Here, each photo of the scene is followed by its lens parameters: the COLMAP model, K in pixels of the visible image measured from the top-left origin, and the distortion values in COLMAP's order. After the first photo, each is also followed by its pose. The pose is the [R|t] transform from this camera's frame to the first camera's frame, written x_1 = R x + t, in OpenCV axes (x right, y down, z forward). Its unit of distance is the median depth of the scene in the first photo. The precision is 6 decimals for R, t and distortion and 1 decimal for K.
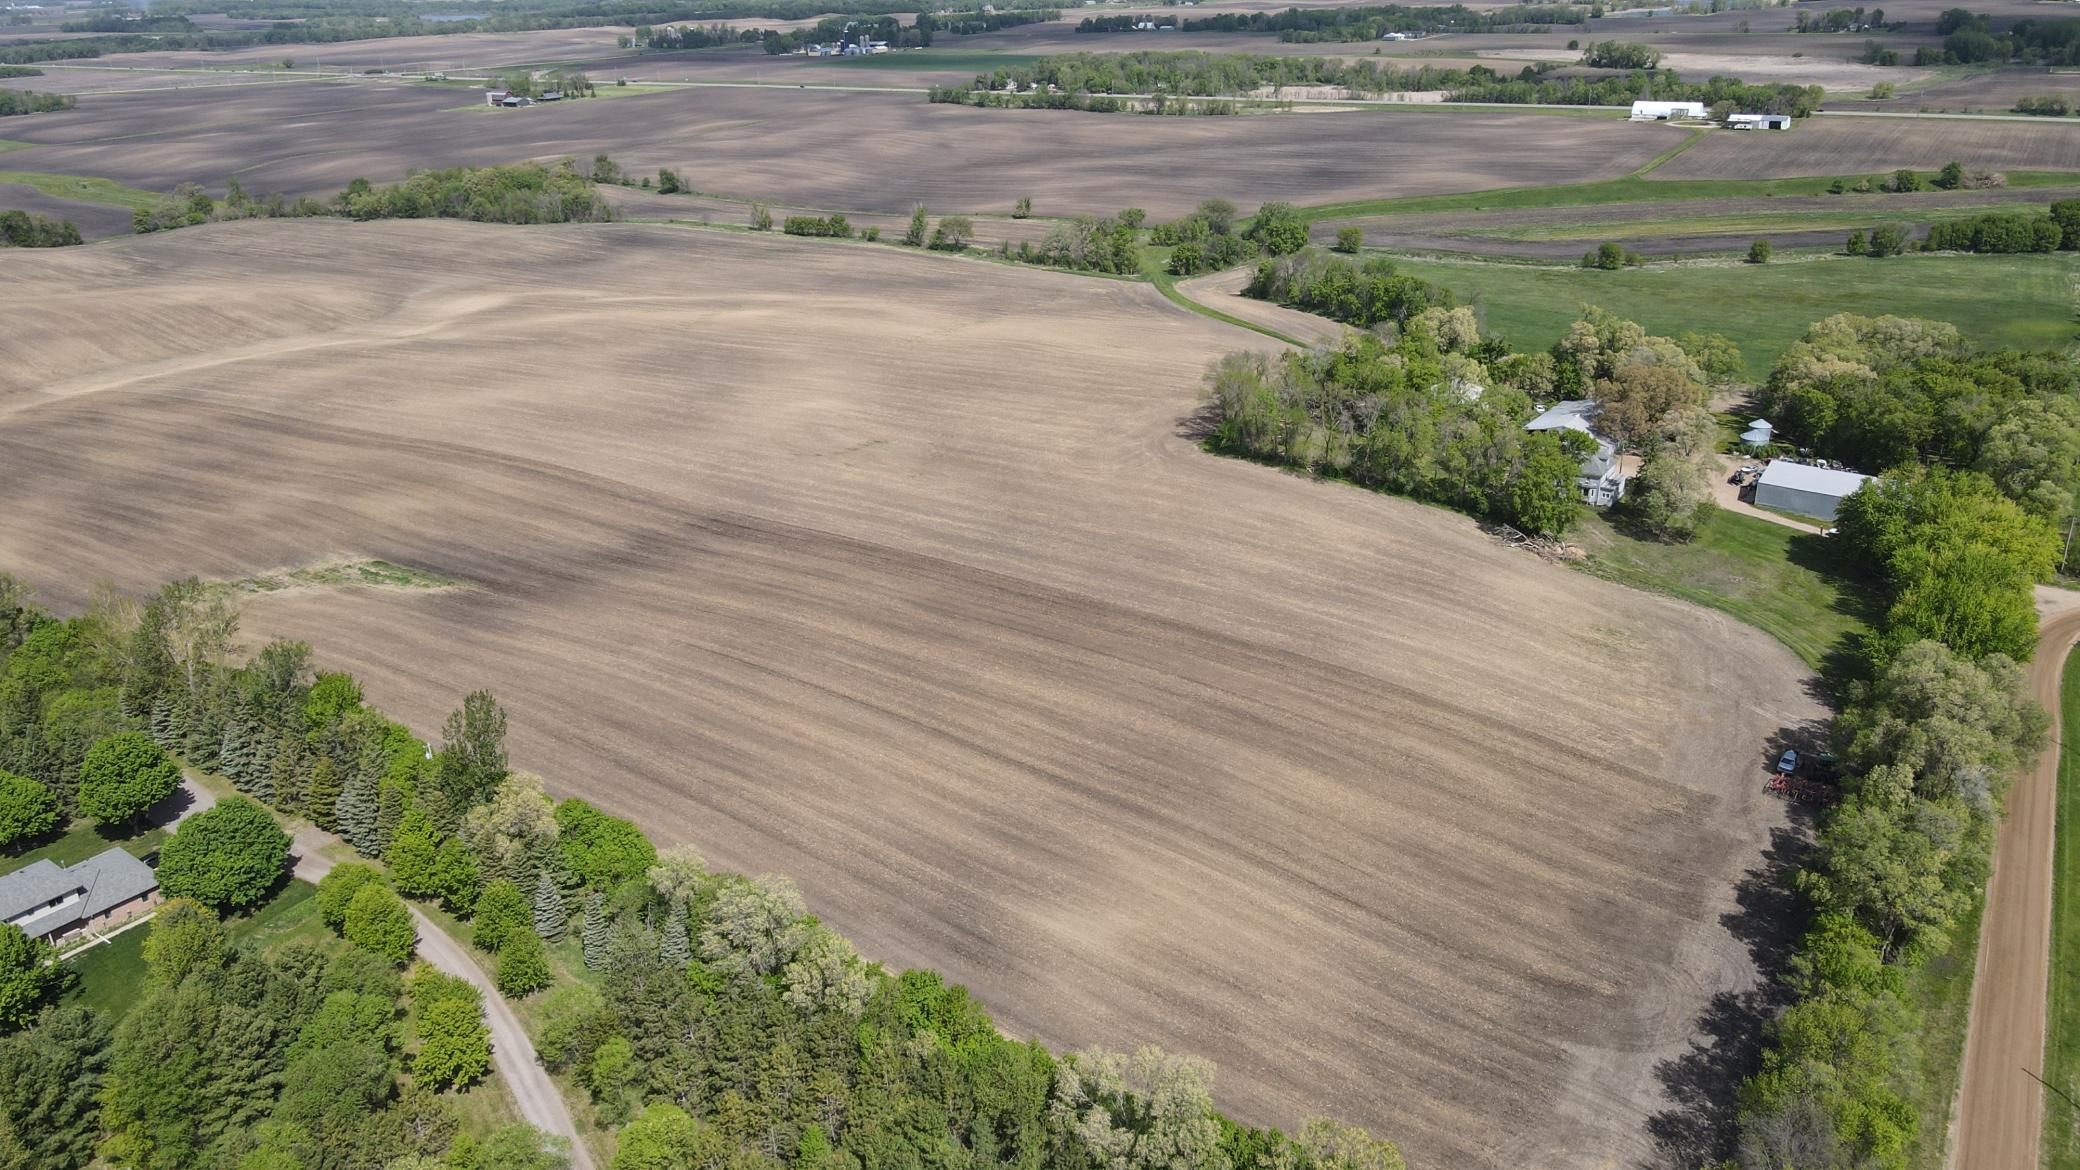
lens RADIAL K [[1516.1, 0, 1019.9], [0, 1516.1, 581.5], [0, 0, 1]] dist [0.003508, 0.029682]
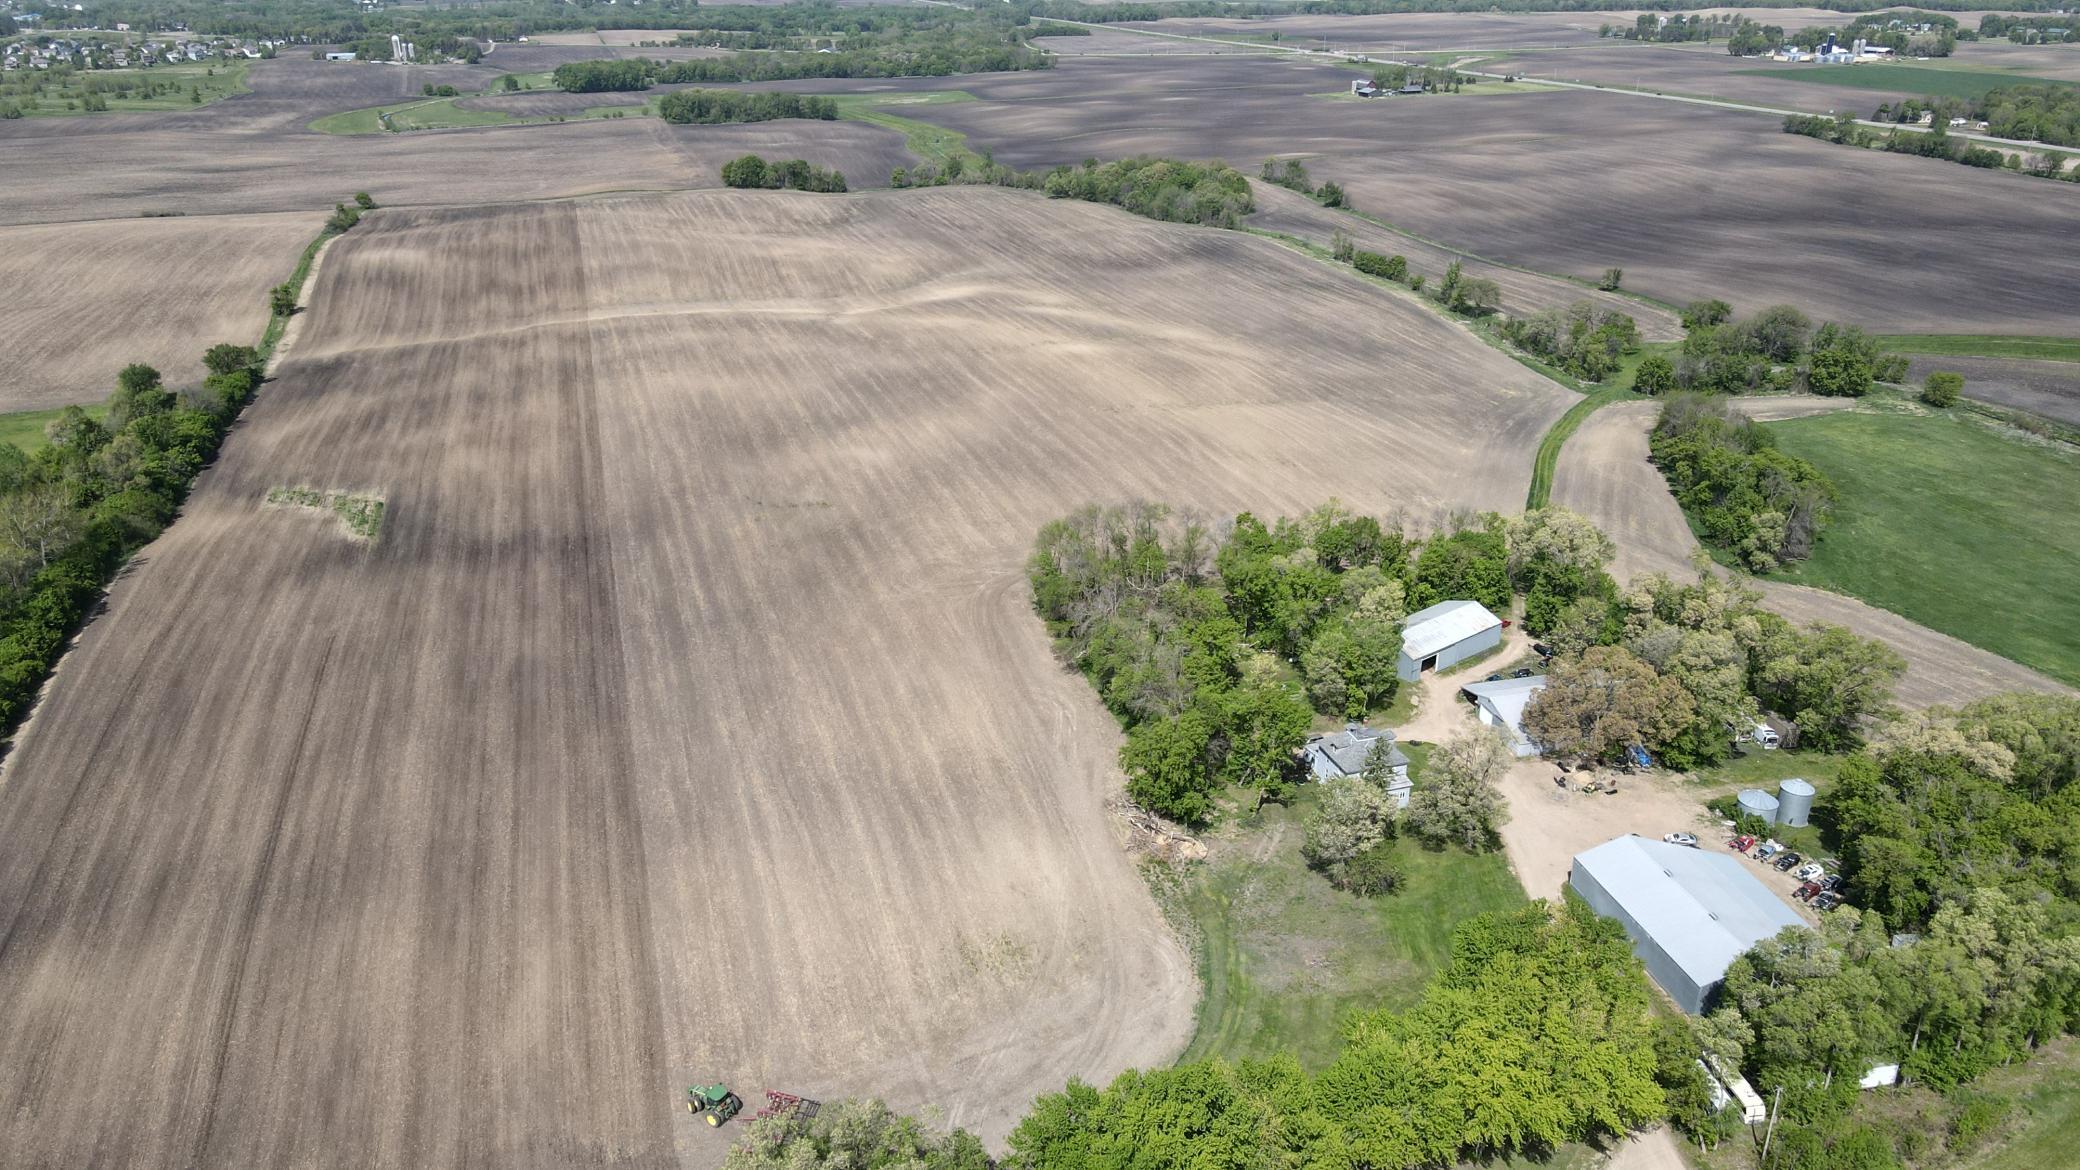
lens RADIAL K [[1526.2, 0, 1025.0], [0, 1526.2, 586.4], [0, 0, 1]] dist [0.001539, 0.033699]
pose [[0.781343, 0.265241, -0.564934, 0.596704], [-0.254570, 0.961918, 0.099541, -0.174184], [0.569823, 0.066040, 0.819110, 0.250234]]
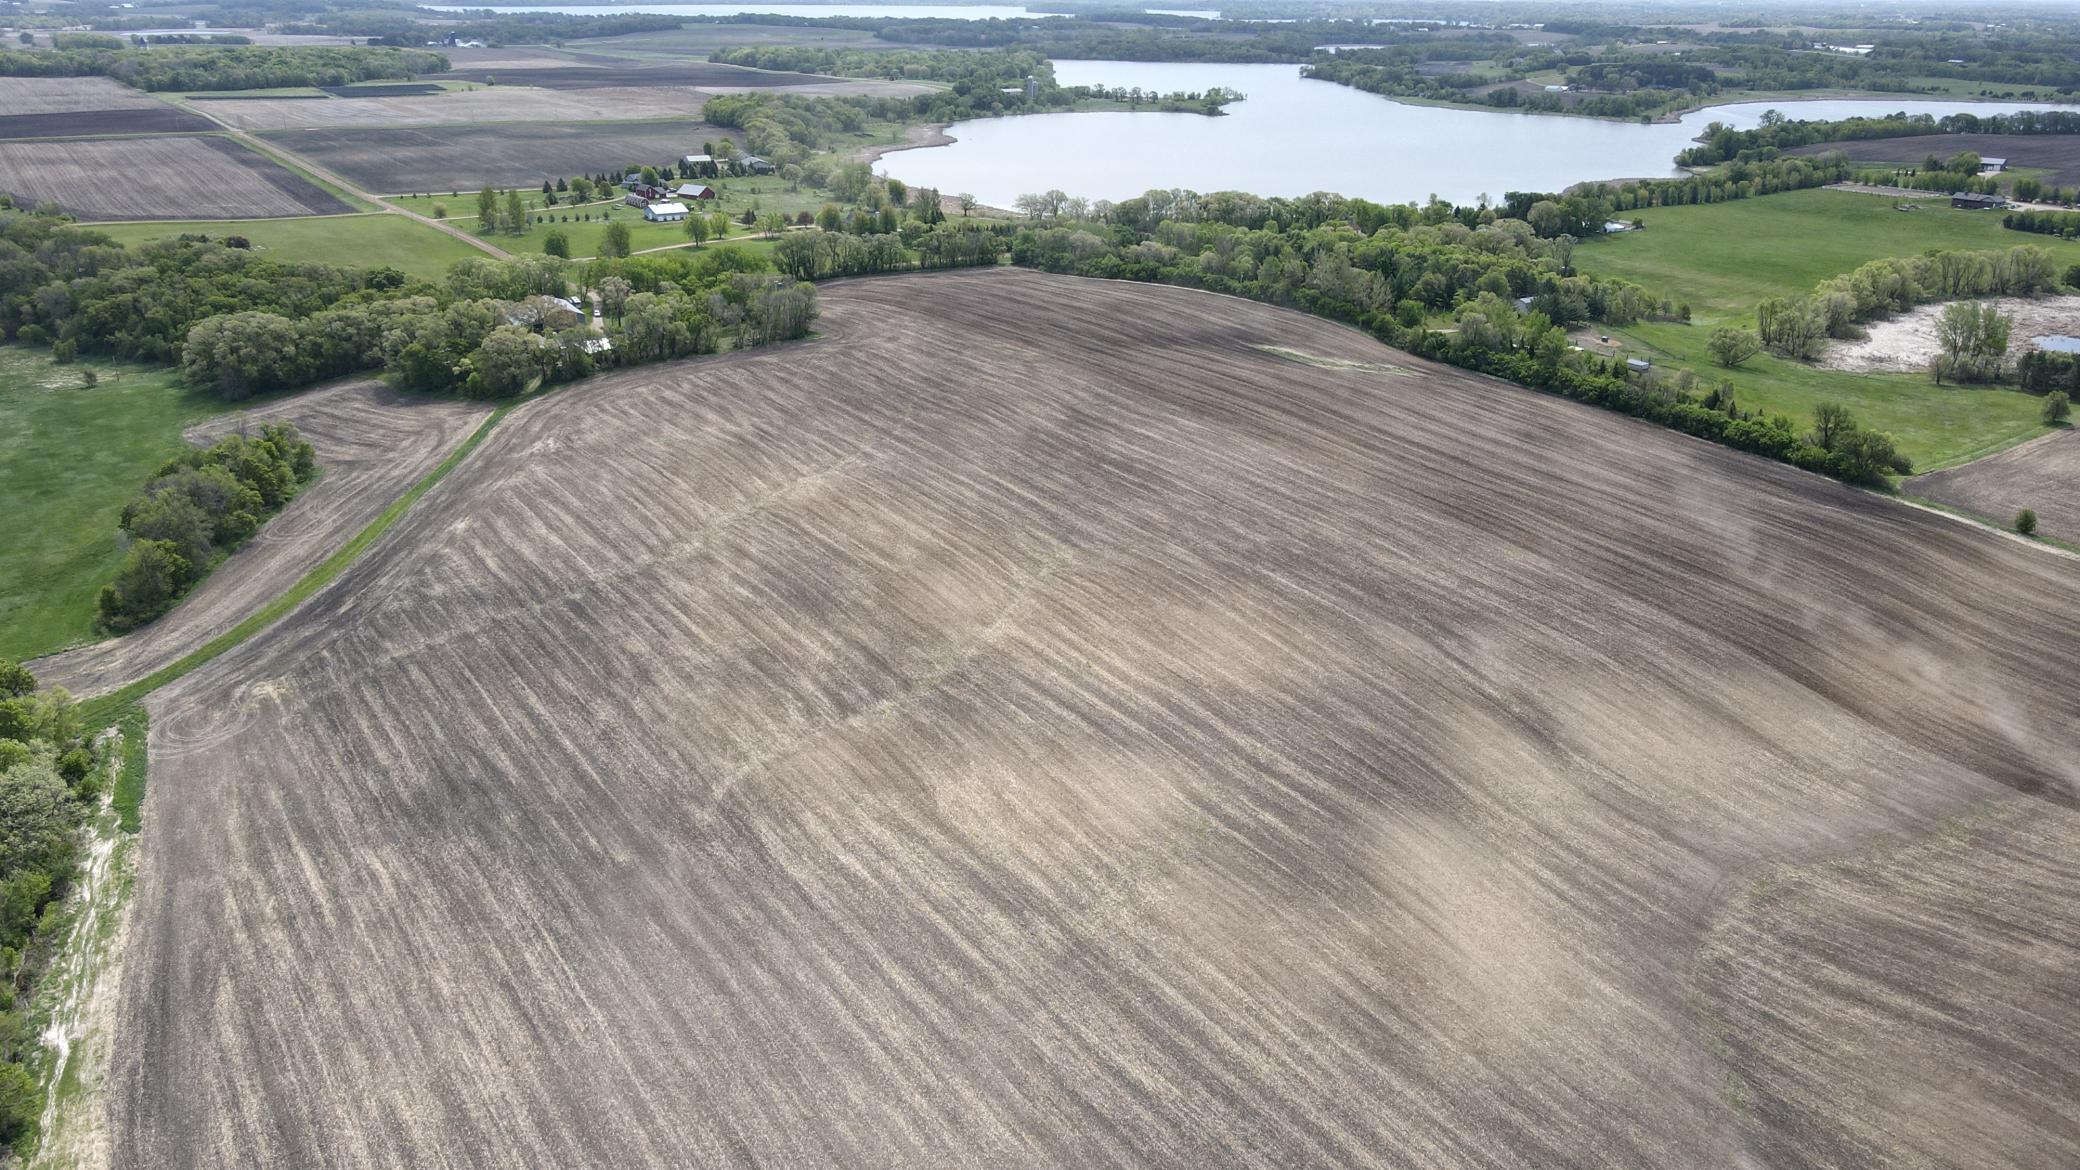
lens RADIAL K [[1536.3, 0, 1038.3], [0, 1536.3, 605.1], [0, 0, 1]] dist [0.000221, 0.037455]
pose [[-0.937118, -0.110641, 0.331011, -0.647974], [0.153234, 0.721689, 0.675043, -0.917645], [-0.313575, 0.683317, -0.659354, 2.126352]]
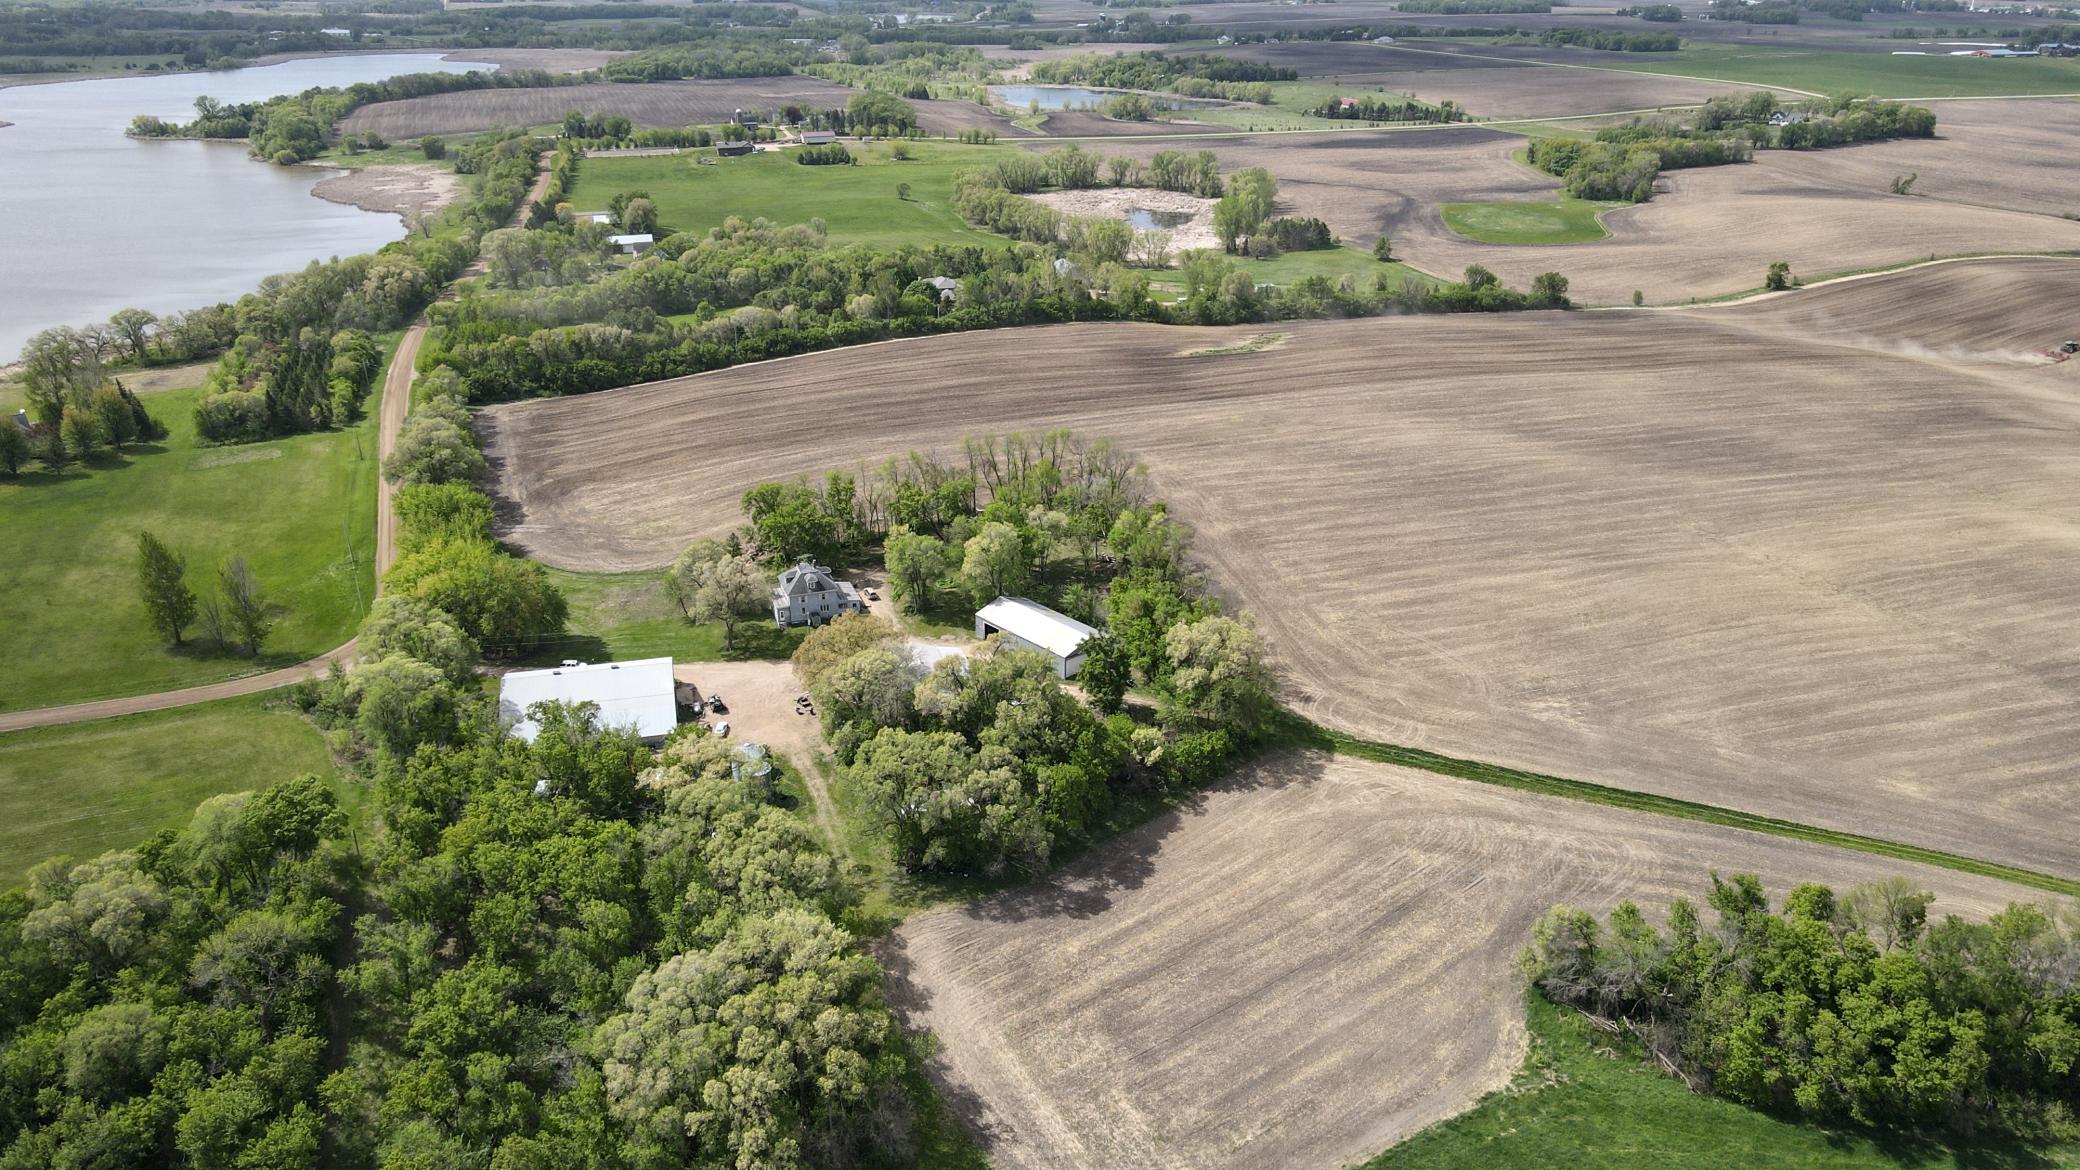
lens RADIAL K [[1526.8, 0, 1025.5], [0, 1526.8, 595.4], [0, 0, 1]] dist [-0.002614, 0.039927]
pose [[-0.589918, 0.344162, -0.730444, 0.937916], [-0.291050, 0.753176, 0.589929, -0.645194], [0.753184, 0.560605, -0.344144, 1.337108]]
